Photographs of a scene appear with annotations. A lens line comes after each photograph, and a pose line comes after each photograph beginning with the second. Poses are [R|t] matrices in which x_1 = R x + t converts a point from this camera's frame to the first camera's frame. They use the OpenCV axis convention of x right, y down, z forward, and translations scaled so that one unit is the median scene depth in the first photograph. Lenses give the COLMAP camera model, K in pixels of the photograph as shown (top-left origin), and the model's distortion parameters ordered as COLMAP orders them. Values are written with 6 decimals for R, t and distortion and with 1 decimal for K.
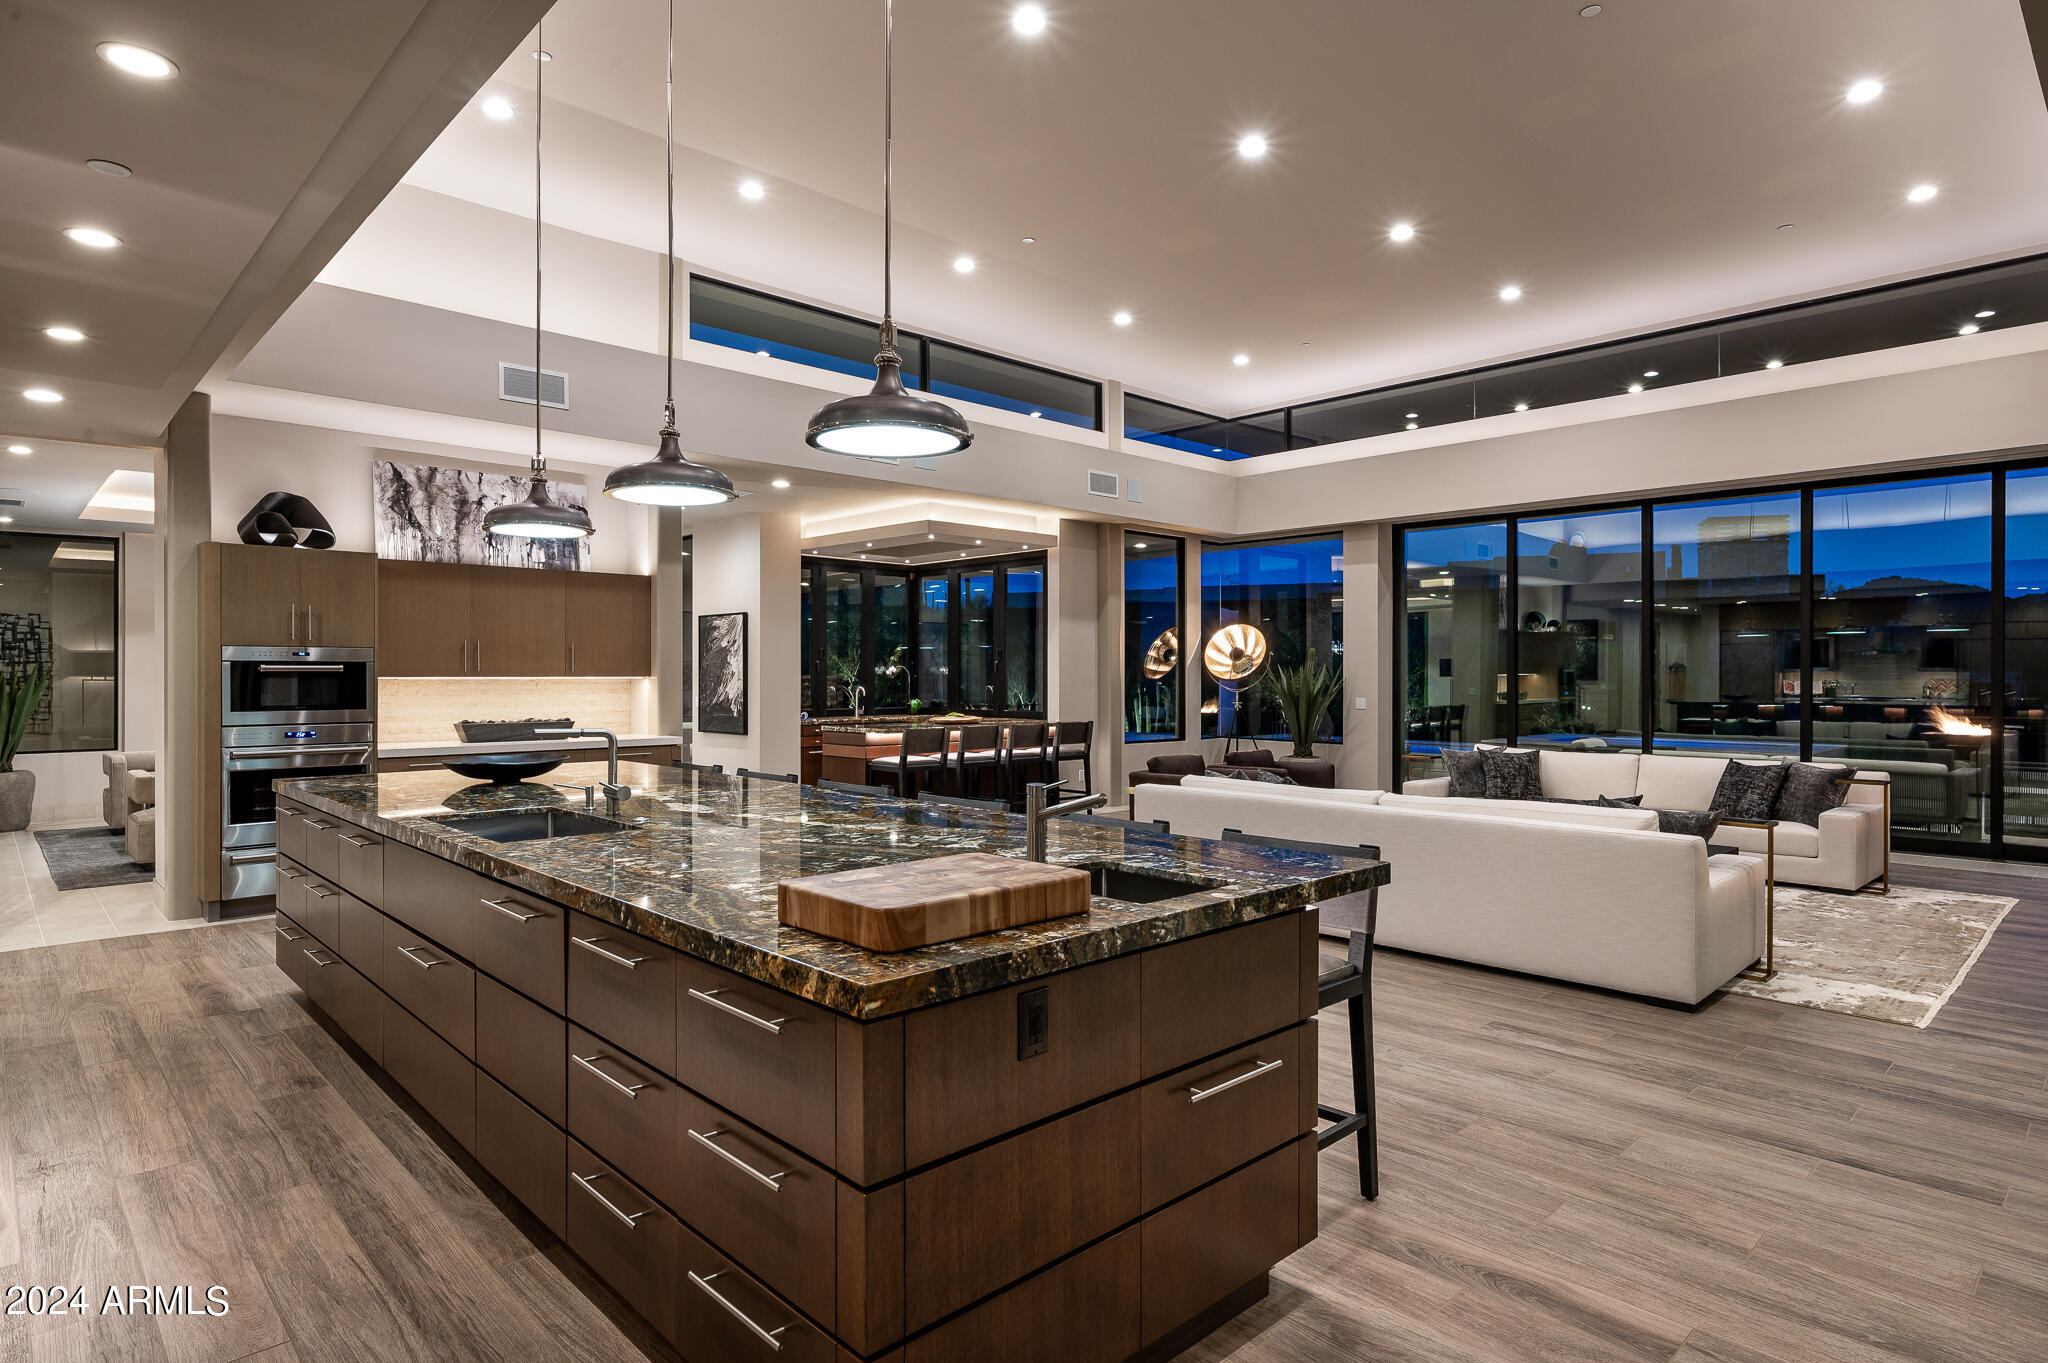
lens RADIAL K [[1106.3, 0, 1024.0], [0, 1106.3, 681.5], [0, 0, 1]] dist [-0.001180, -0.001440]
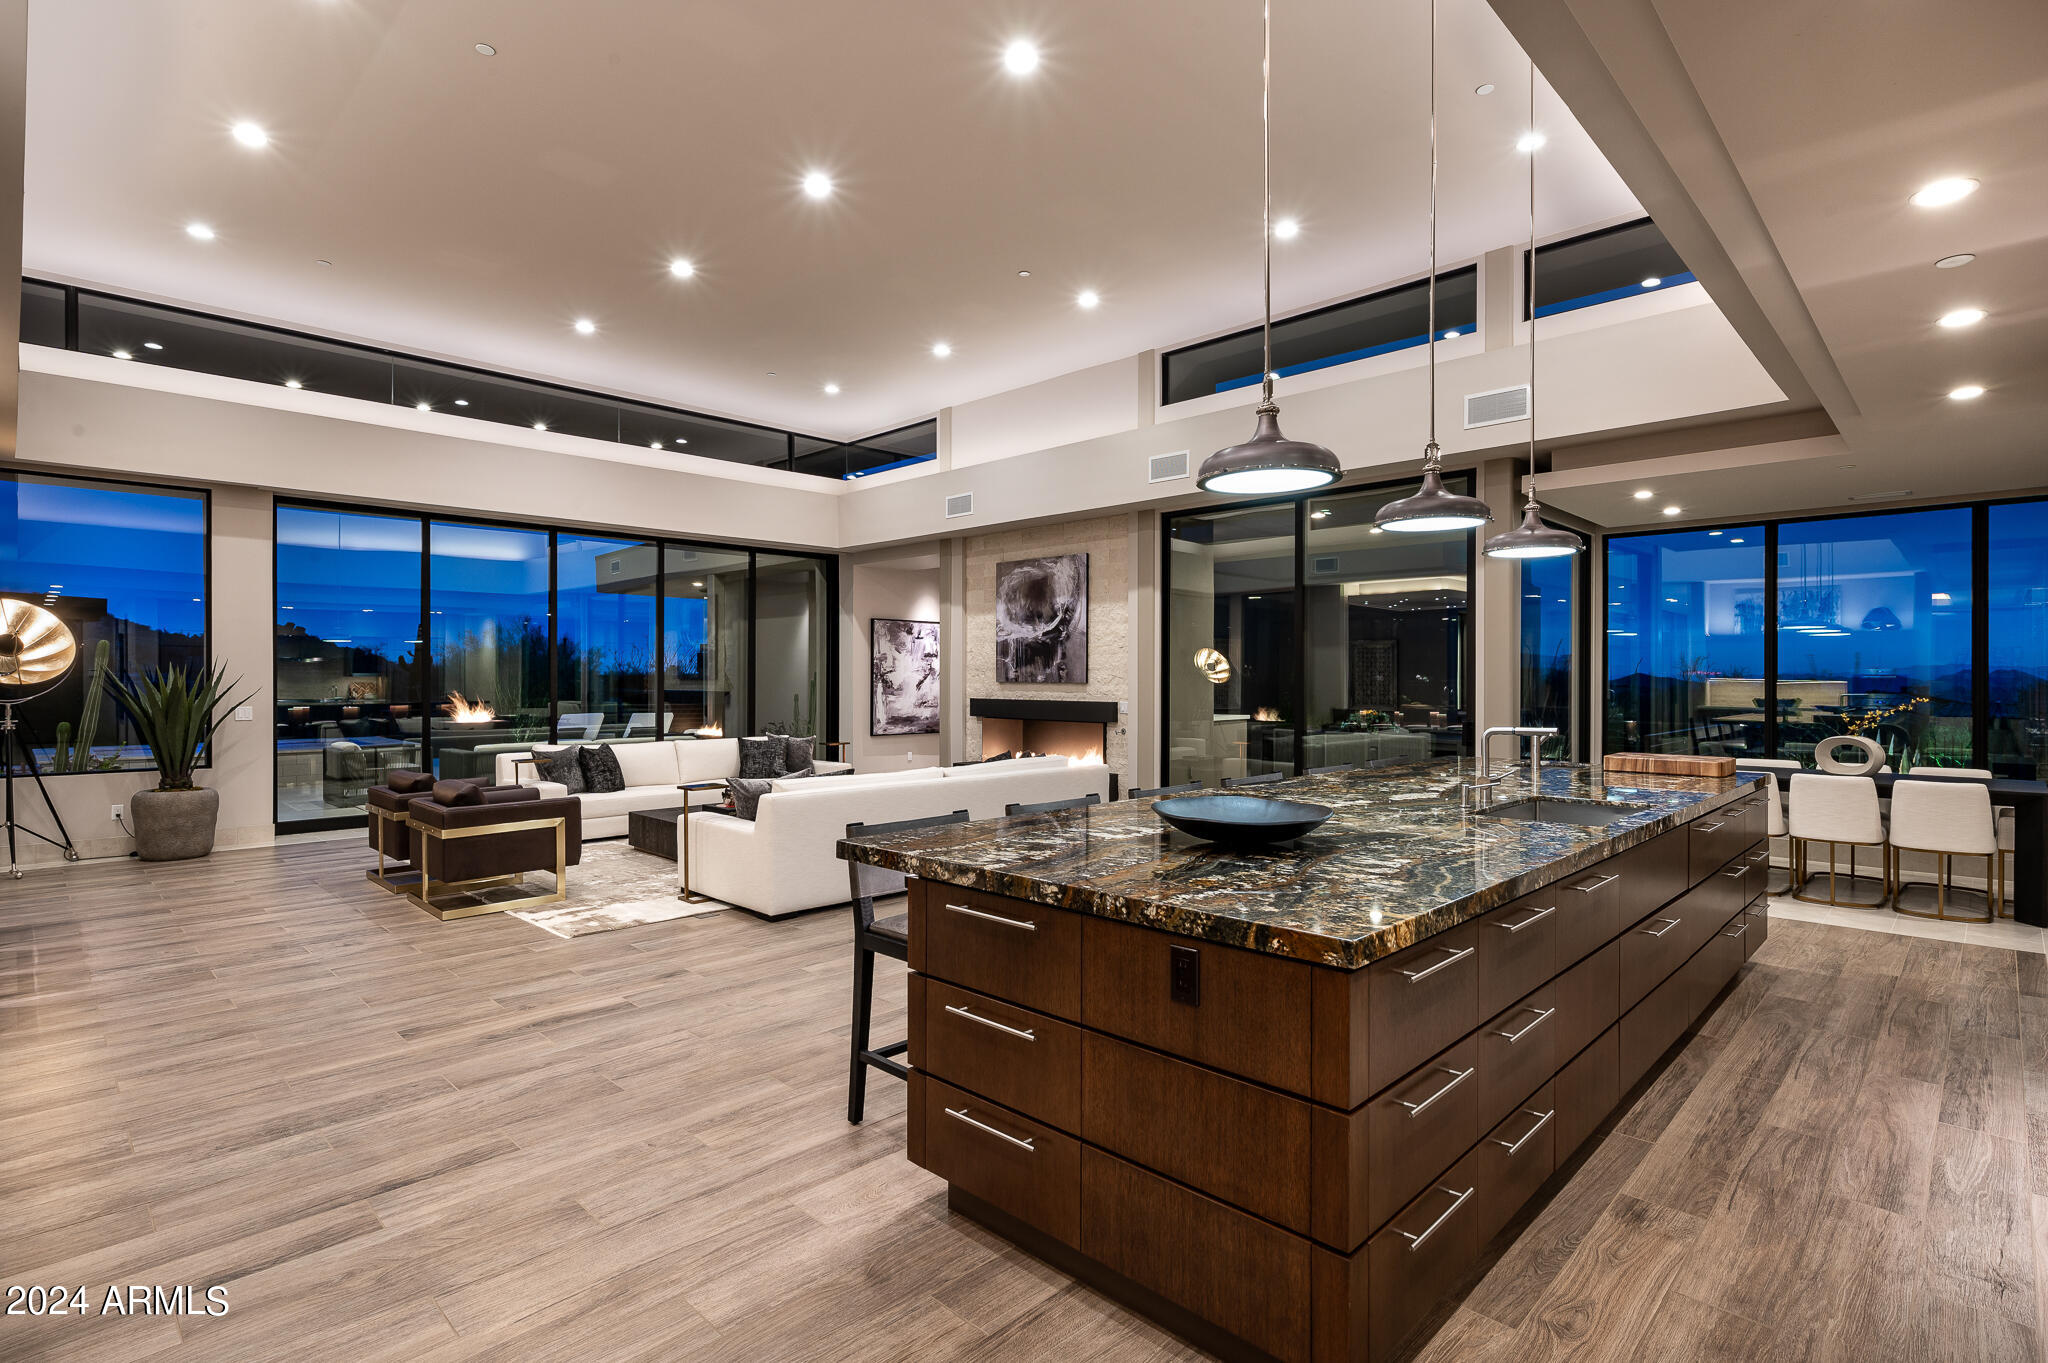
lens RADIAL K [[991.0, 0, 1024.0], [0, 991.0, 681.5], [0, 0, 1]] dist [0.003448, 0.000904]
pose [[-0.031487, -0.006634, 0.999482, -1.506802], [0.004811, 0.999965, 0.006789, -0.017706], [-0.999493, 0.005022, -0.031454, 1.640040]]
